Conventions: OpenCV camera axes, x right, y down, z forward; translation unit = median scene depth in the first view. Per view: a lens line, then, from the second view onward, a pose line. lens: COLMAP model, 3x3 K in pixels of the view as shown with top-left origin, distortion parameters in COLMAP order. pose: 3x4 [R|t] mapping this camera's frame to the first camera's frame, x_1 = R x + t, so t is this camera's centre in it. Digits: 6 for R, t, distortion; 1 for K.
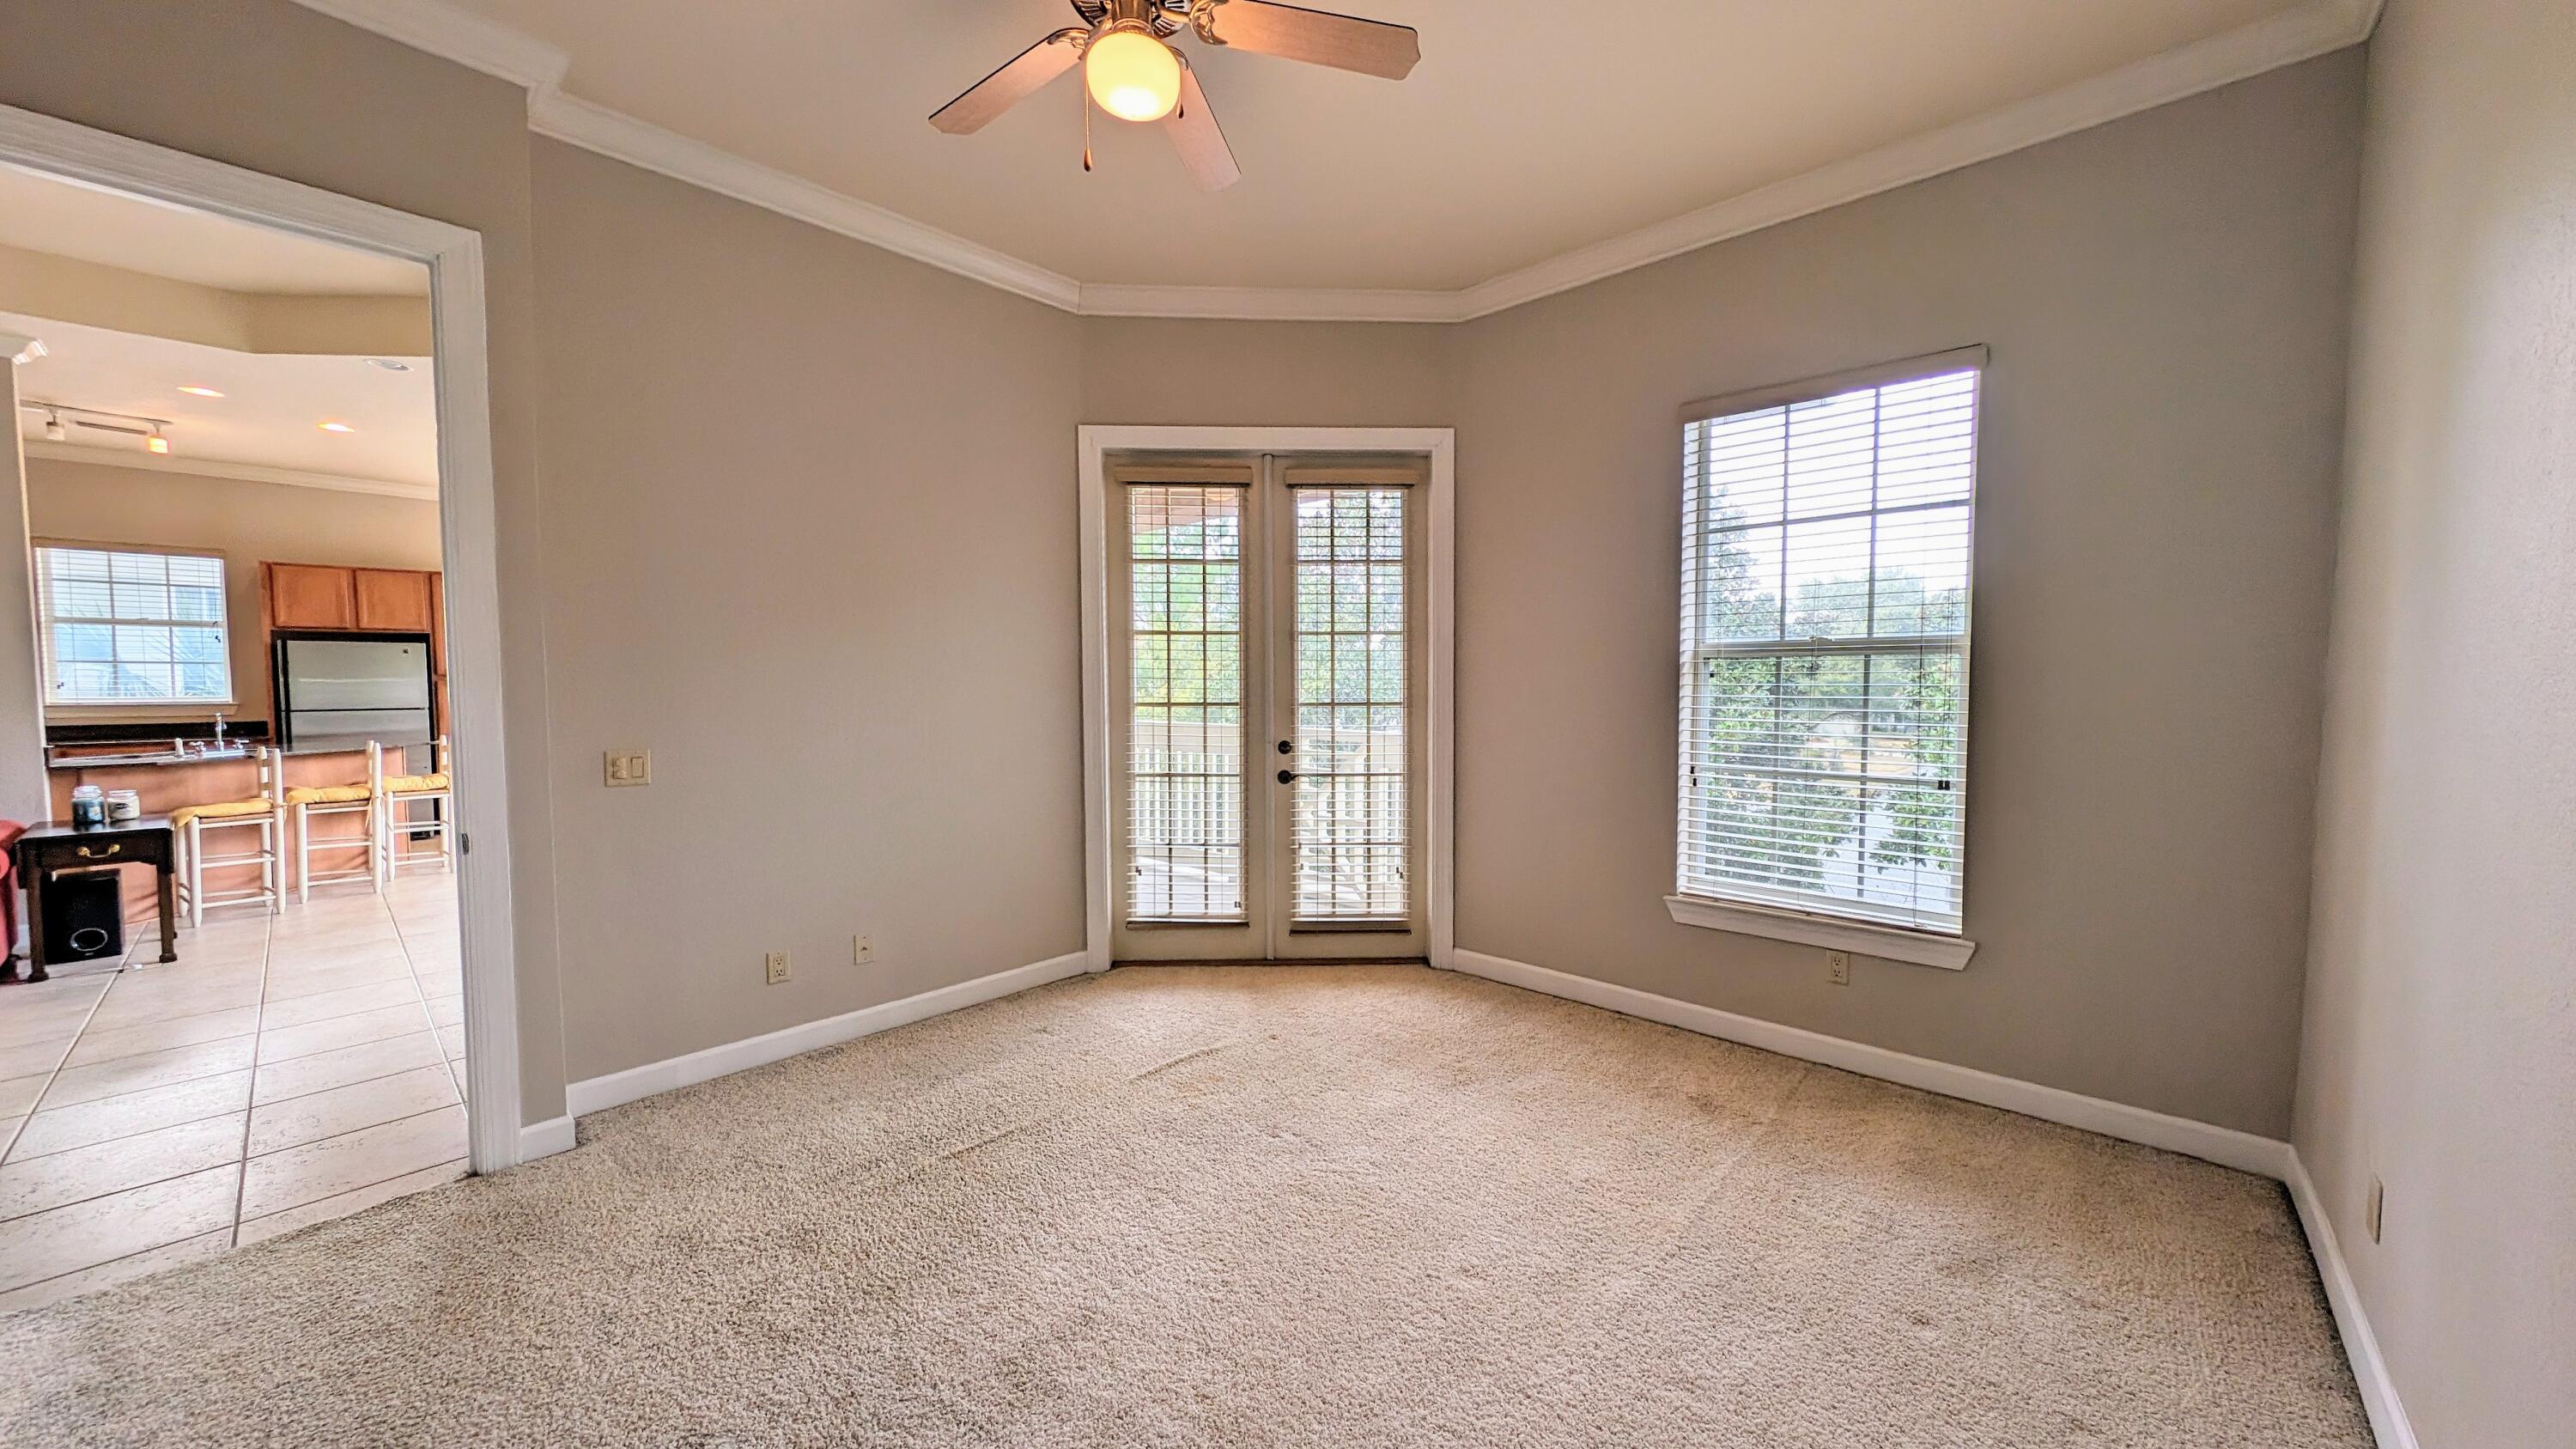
lens RADIAL K [[905.1, 0, 1288.0], [0, 905.1, 724.5], [0, 0, 1]] dist [0.000568, 0.000045]
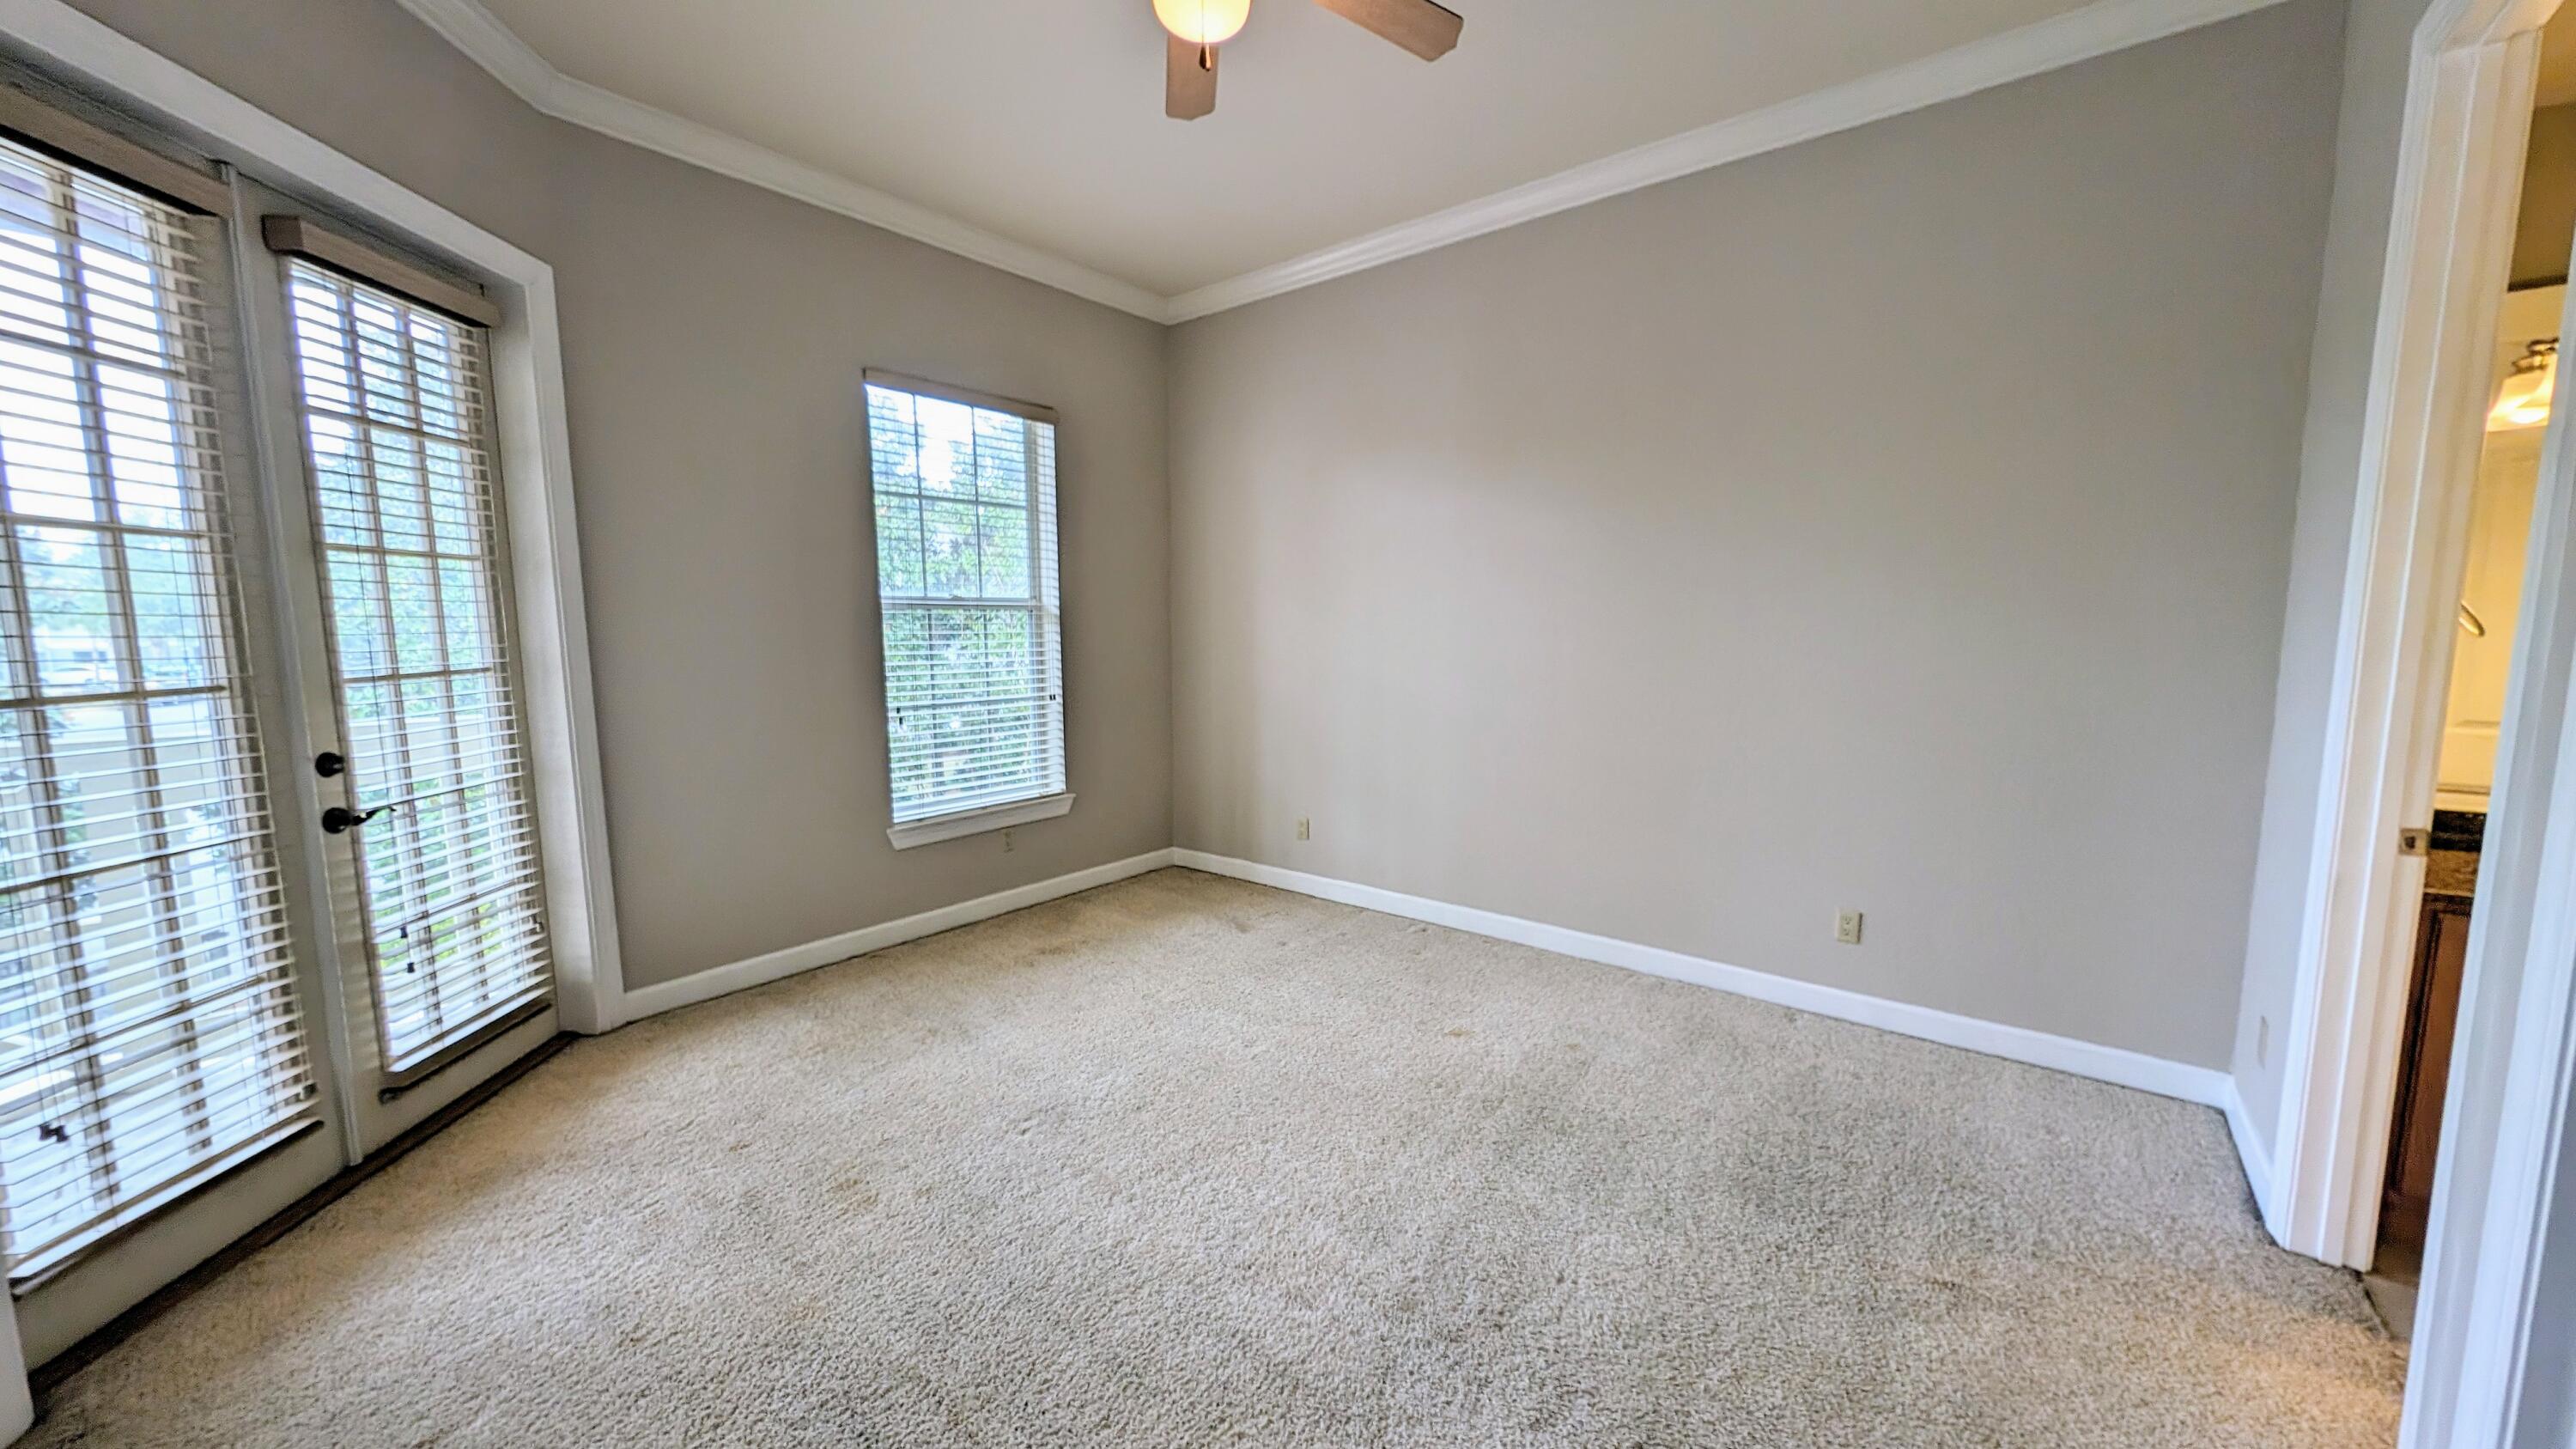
lens RADIAL K [[898.0, 0, 1284.7], [0, 898.0, 736.4], [0, 0, 1]] dist [0.000090, -0.000041]
pose [[-0.054737, -0.122538, 0.990953, -0.571474], [0.061095, 0.990171, 0.125816, -0.023595], [-0.996630, 0.067429, -0.046712, 0.493917]]
